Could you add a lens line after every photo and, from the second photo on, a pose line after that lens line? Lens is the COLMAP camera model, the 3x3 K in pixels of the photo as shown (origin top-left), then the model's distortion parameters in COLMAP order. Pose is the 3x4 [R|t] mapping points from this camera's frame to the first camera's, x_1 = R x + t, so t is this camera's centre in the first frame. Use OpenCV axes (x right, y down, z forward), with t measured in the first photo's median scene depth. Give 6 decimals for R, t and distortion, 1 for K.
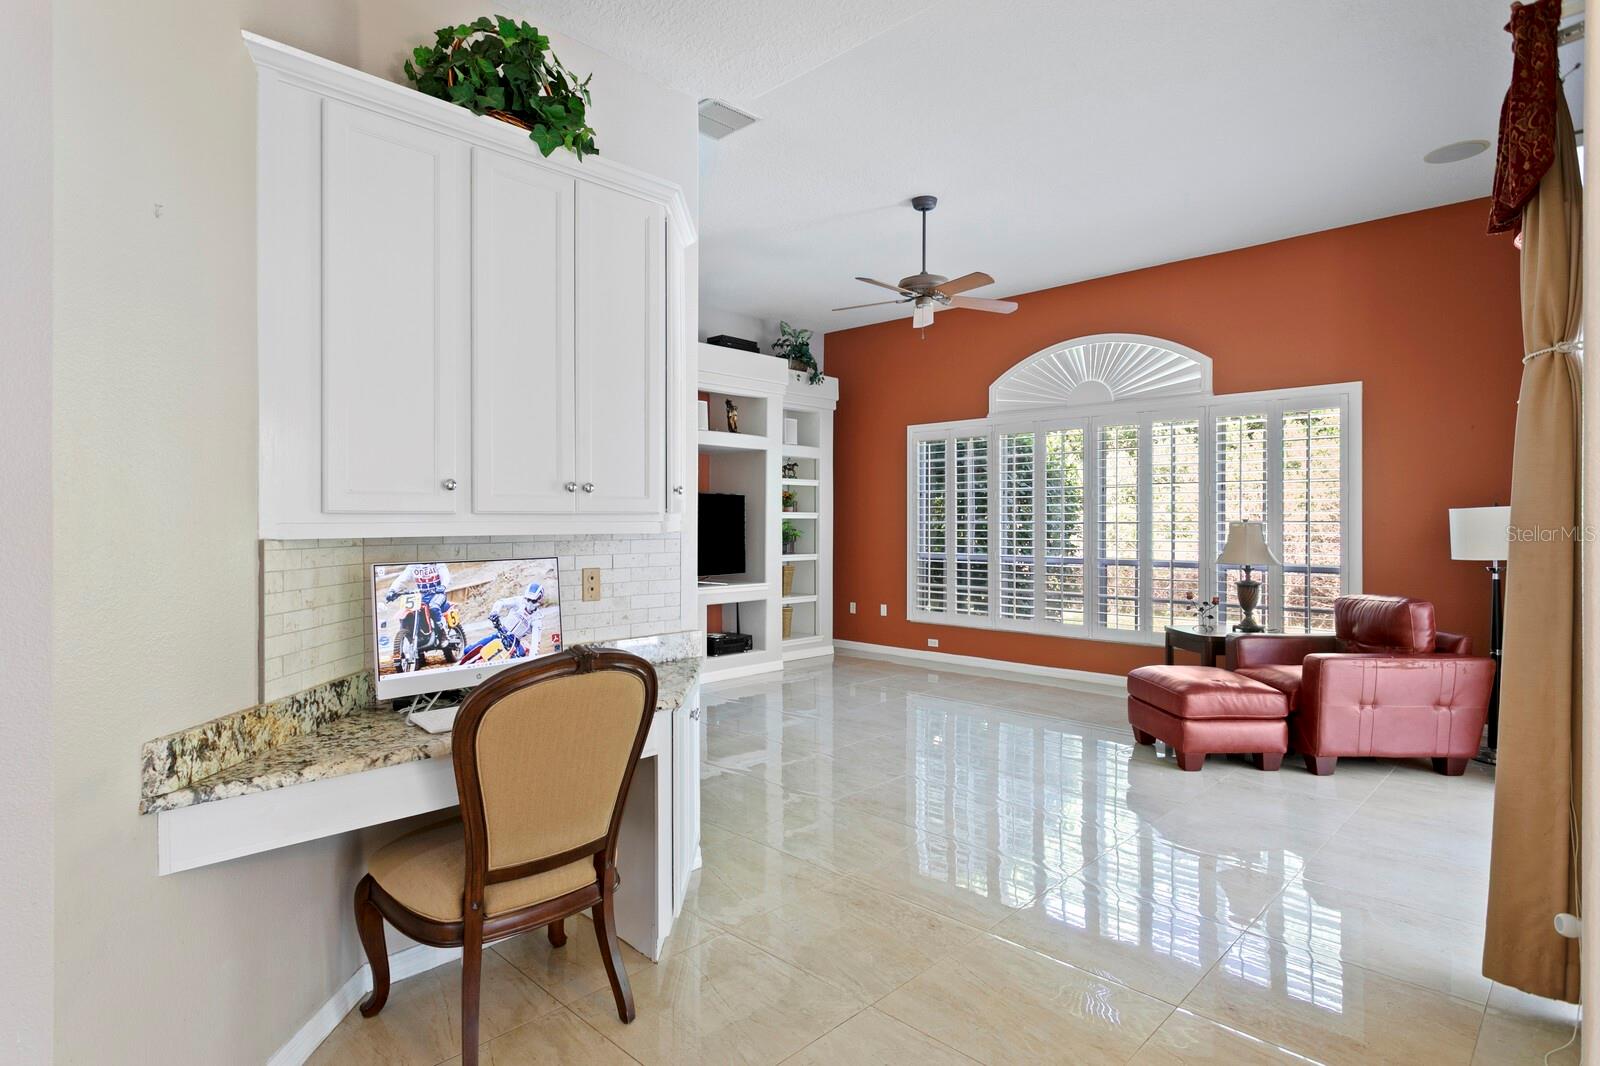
lens RADIAL K [[832.5, 0, 796.0], [0, 832.5, 530.5], [0, 0, 1]] dist [0.001854, 0.000013]
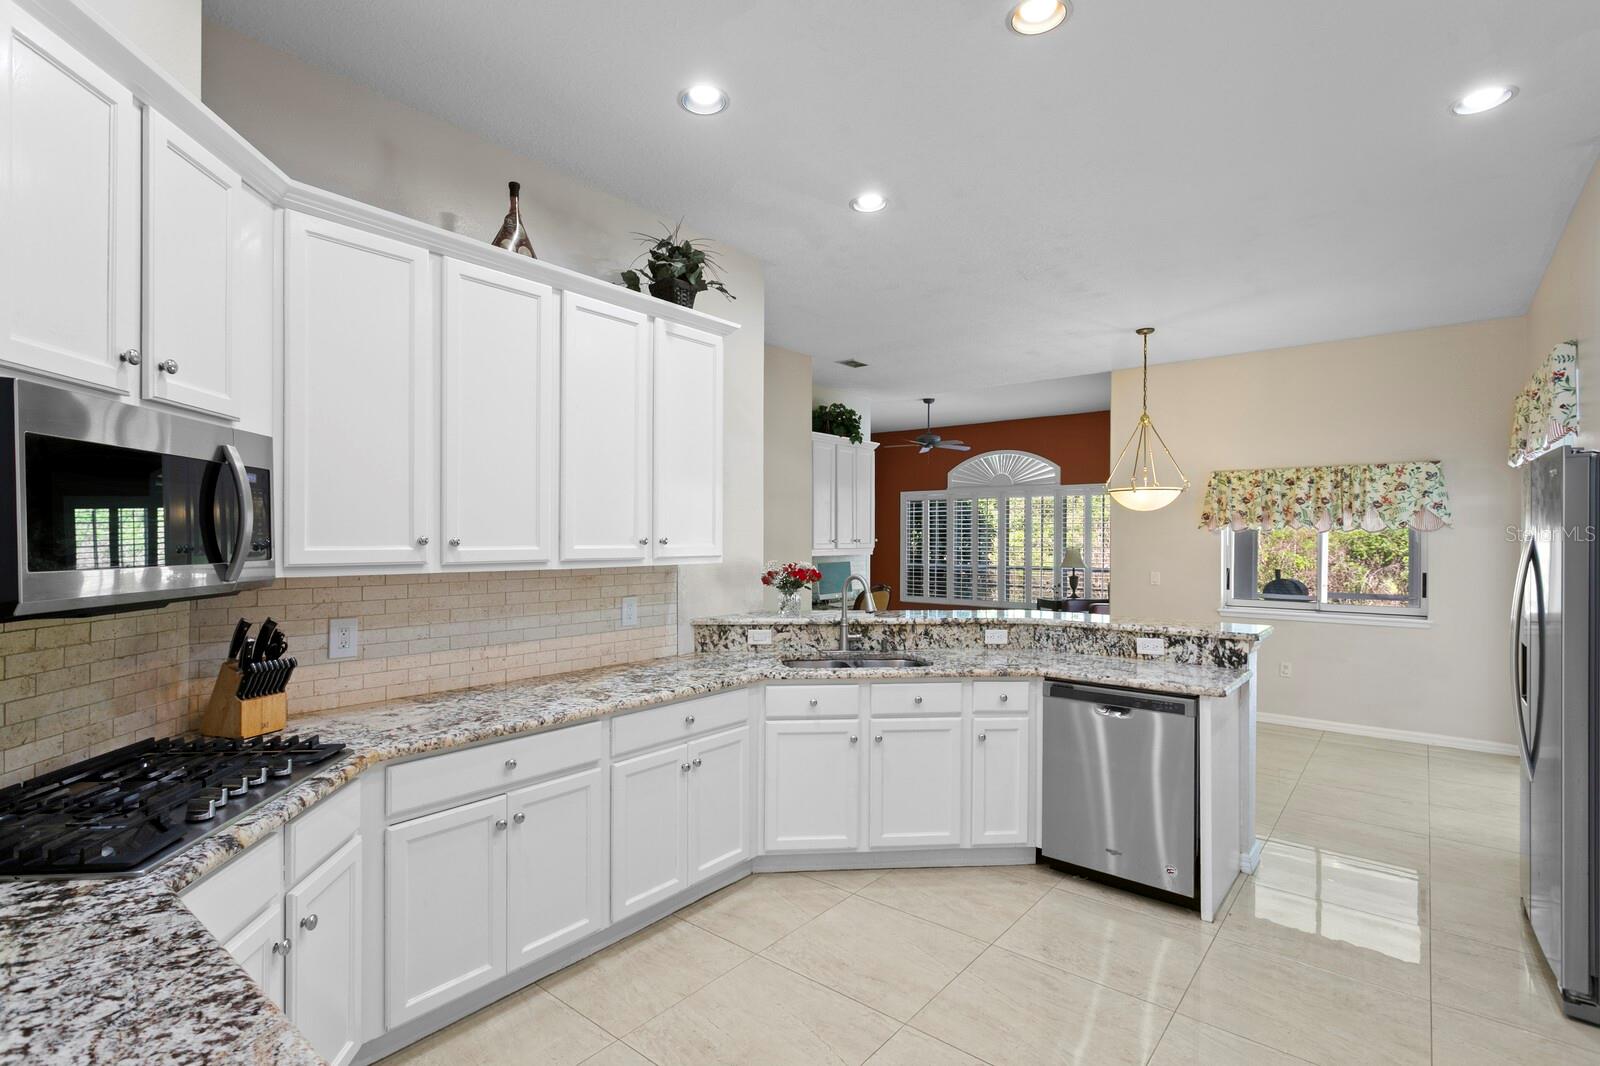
lens RADIAL K [[766.8, 0, 800.0], [0, 766.8, 548.0], [0, 0, 1]] dist [0.003401, -0.000372]
pose [[0.995285, 0.003235, 0.096937, -0.254989], [-0.003484, 0.999991, 0.002403, -0.009395], [-0.096929, -0.002729, 0.995288, -0.651428]]
